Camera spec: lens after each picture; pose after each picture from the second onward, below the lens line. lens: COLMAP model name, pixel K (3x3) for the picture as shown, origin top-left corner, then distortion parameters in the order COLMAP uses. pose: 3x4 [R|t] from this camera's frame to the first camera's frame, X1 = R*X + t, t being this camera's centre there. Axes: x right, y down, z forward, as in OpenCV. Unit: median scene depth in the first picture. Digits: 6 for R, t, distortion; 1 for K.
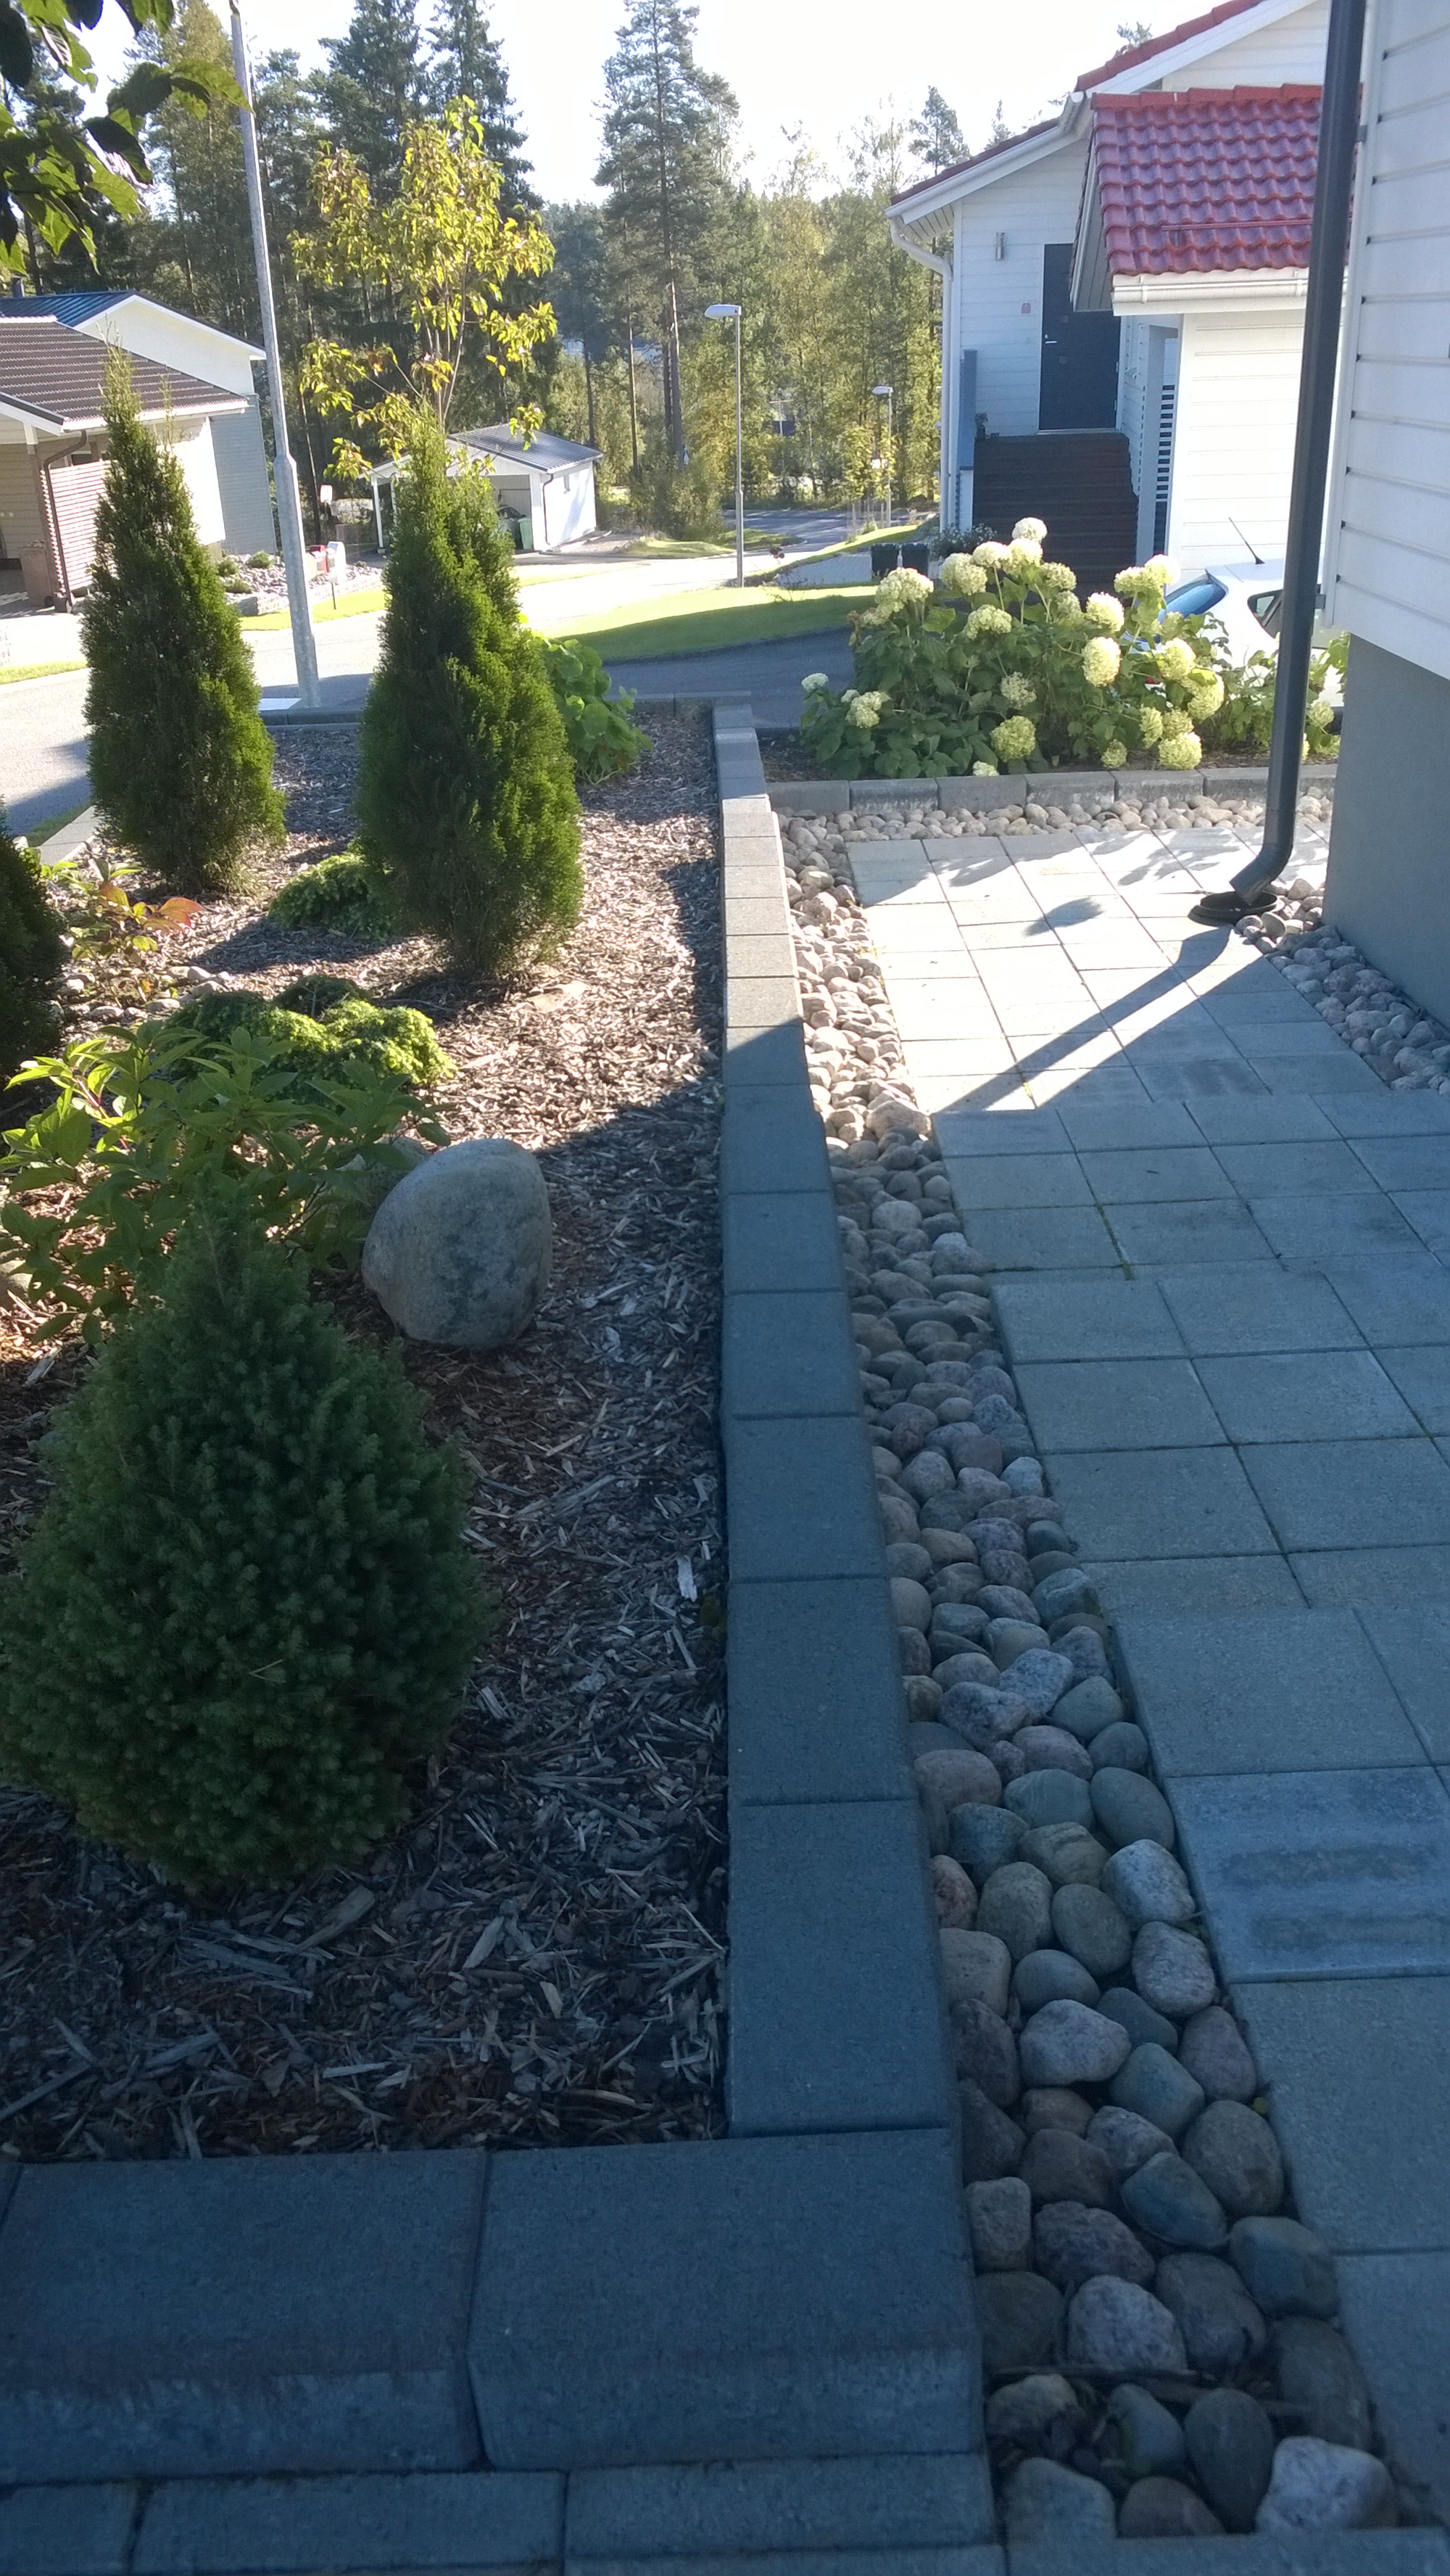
lens RADIAL K [[1945.4, 0, 725.0], [0, 1945.4, 1288.0], [0, 0, 1]] dist [-0.009754, -0.007446]
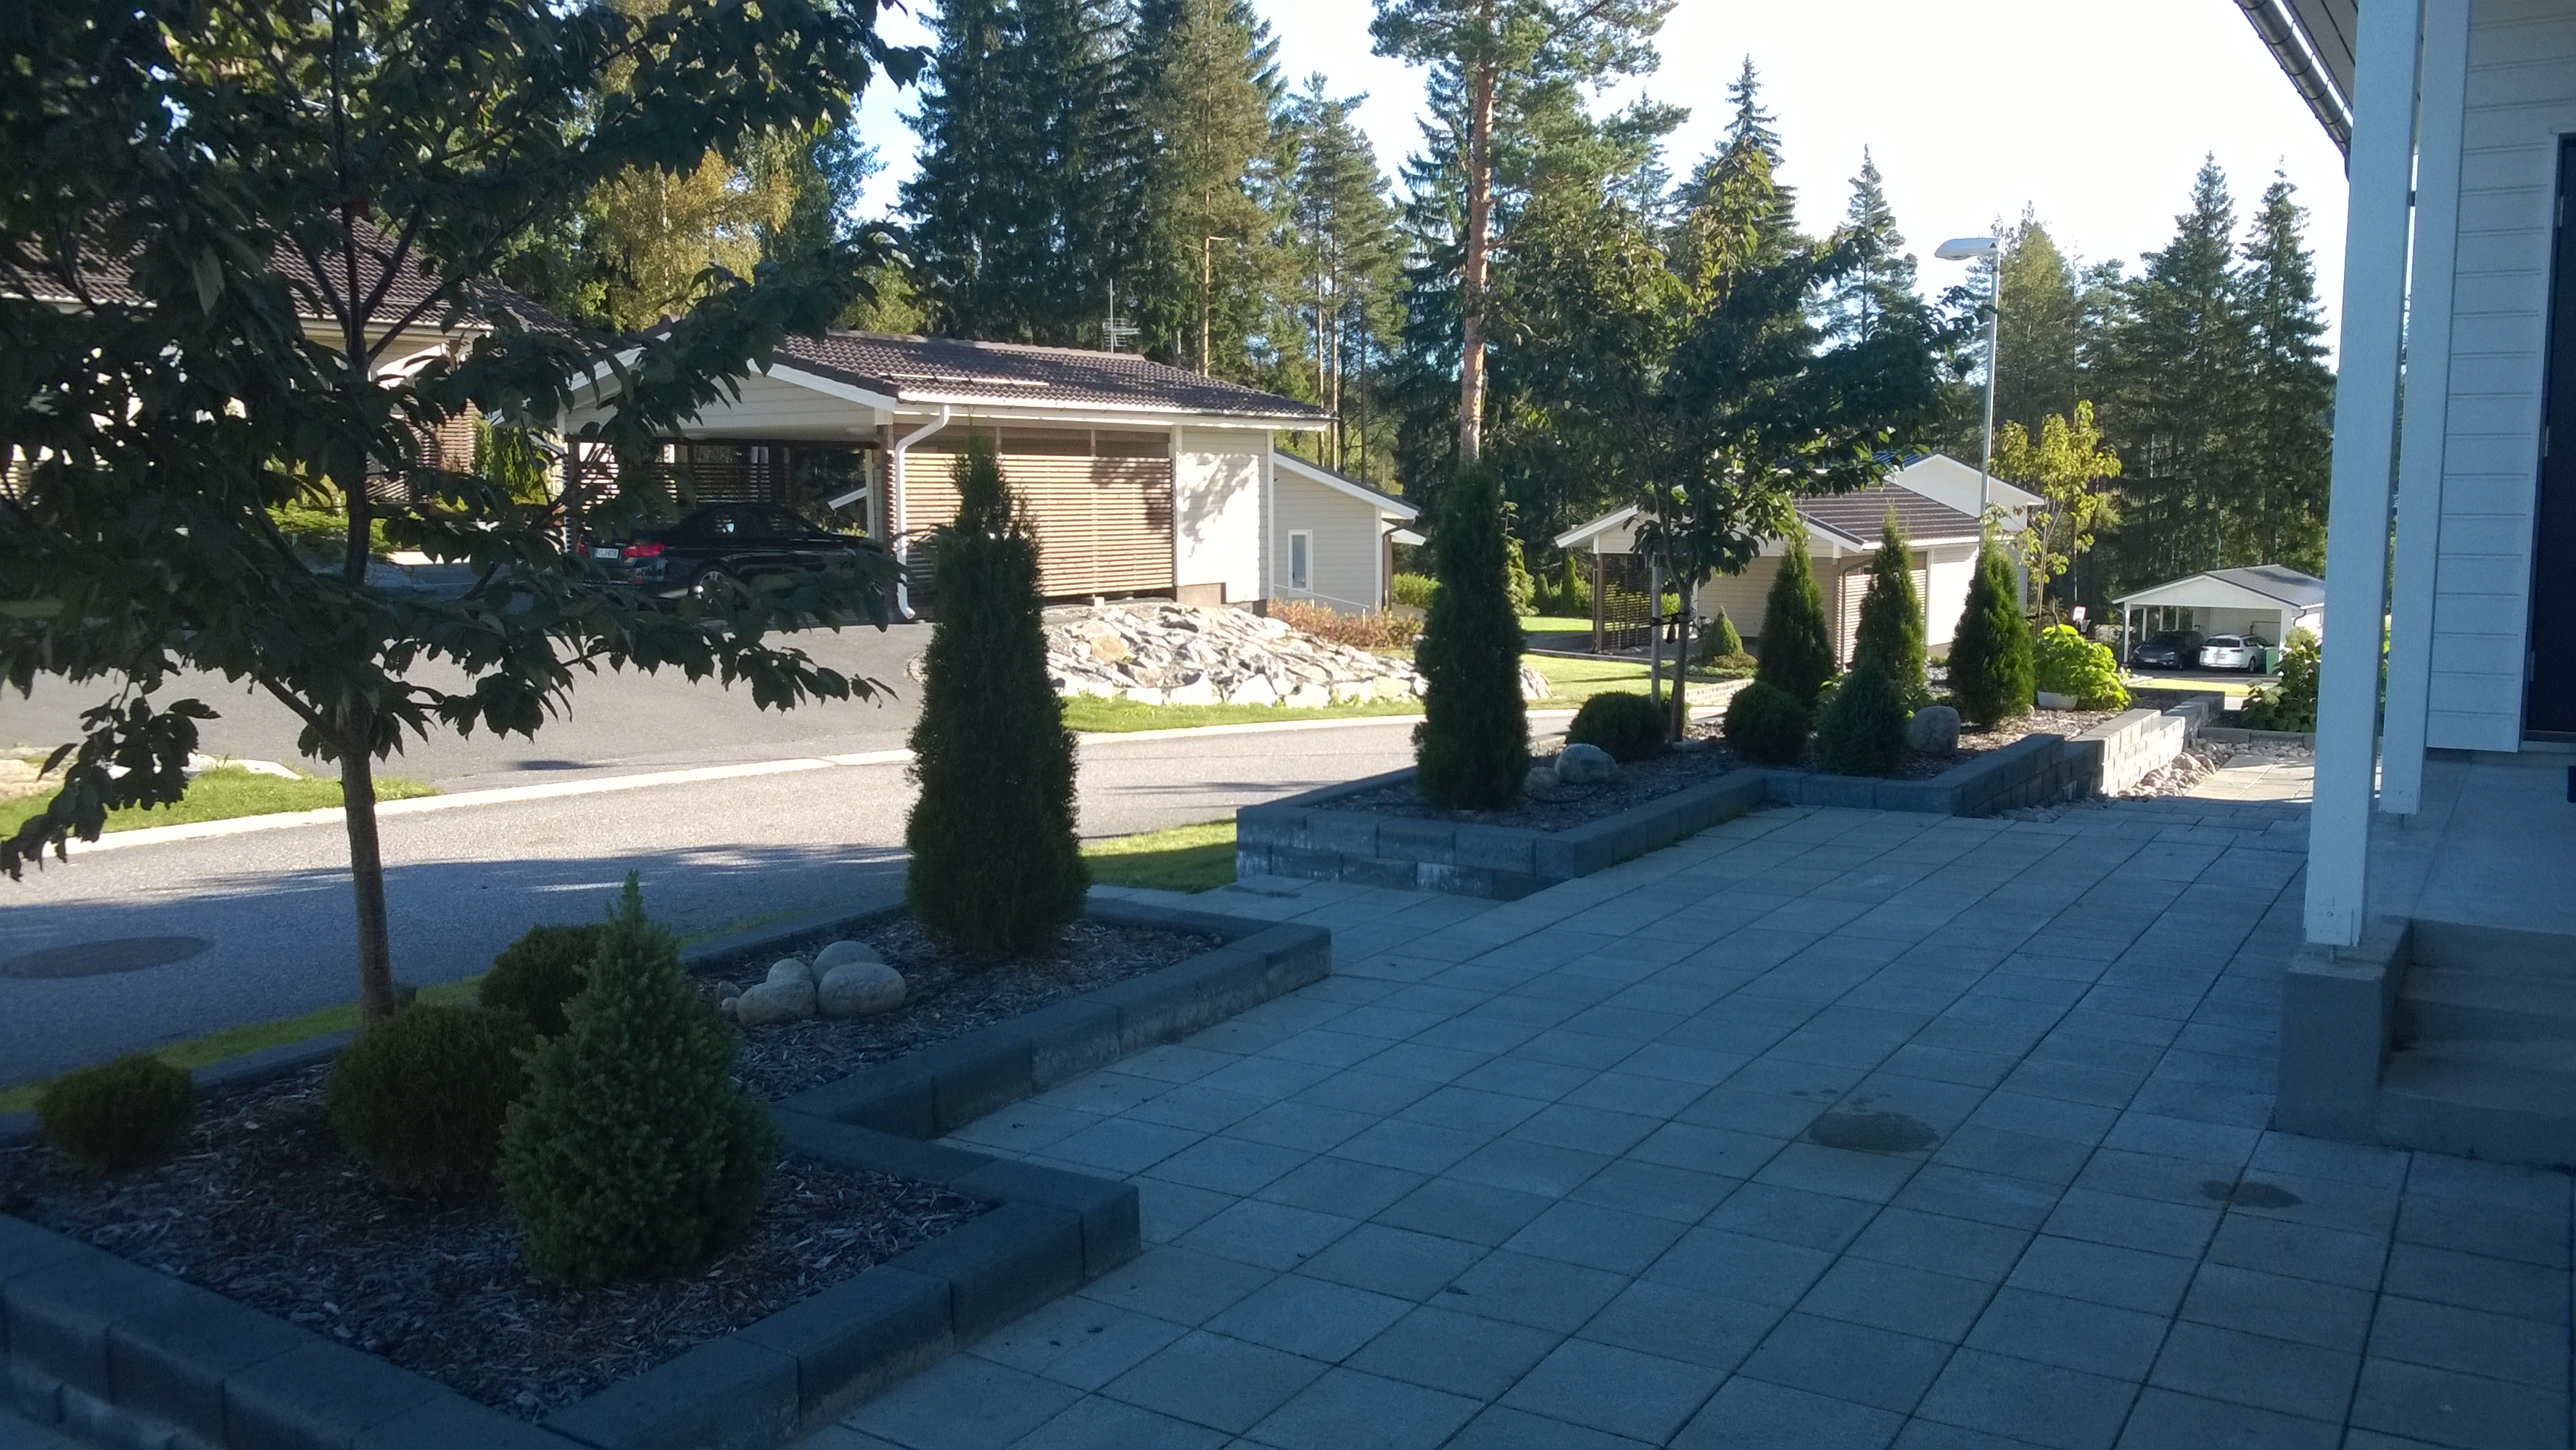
lens RADIAL K [[1945.4, 0, 1288.0], [0, 1945.4, 725.0], [0, 0, 1]] dist [-0.009754, -0.007446]
pose [[0.831809, 0.091196, -0.547519, 0.029993], [-0.263775, 0.932857, -0.245357, 0.041384], [0.488381, 0.348512, 0.800015, -0.088894]]
